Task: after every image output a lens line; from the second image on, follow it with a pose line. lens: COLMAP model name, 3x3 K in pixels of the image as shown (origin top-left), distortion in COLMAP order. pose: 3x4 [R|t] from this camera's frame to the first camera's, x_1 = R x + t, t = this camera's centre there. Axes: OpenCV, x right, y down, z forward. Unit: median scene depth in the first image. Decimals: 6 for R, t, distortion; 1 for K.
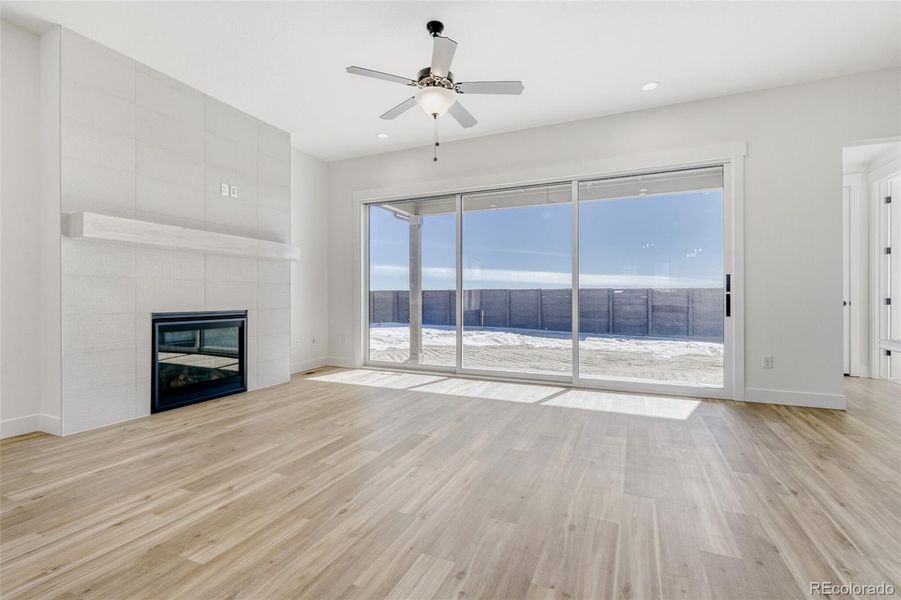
lens RADIAL K [[401.1, 0, 457.8], [0, 401.1, 303.0], [0, 0, 1]] dist [-0.000609, -0.000089]
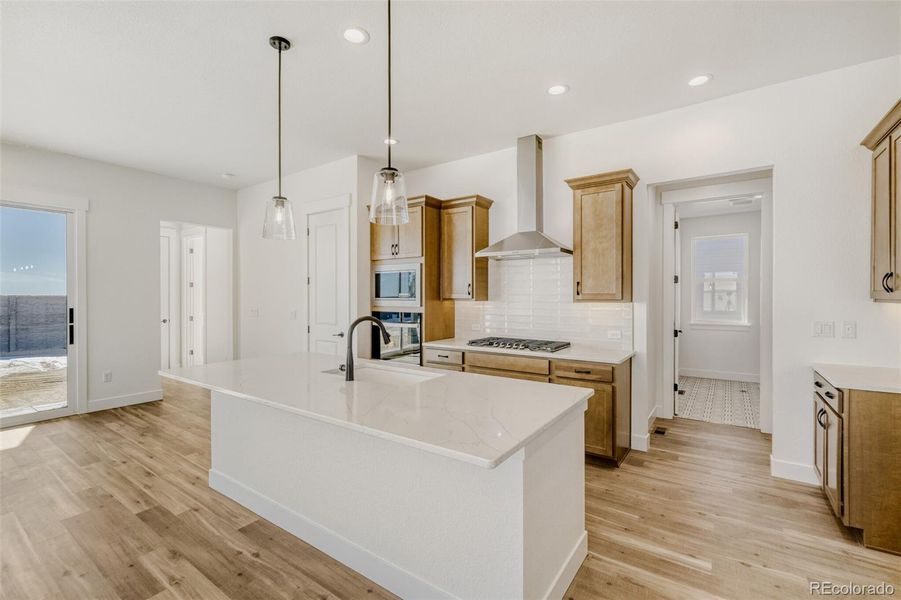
lens RADIAL K [[401.1, 0, 451.6], [0, 401.1, 294.2], [0, 0, 1]] dist [-0.000609, -0.000089]
pose [[0.203861, 0.005106, 0.978987, -0.322891], [0.012296, 0.999894, -0.007775, -0.117251], [-0.978923, 0.013623, 0.203776, -0.428267]]
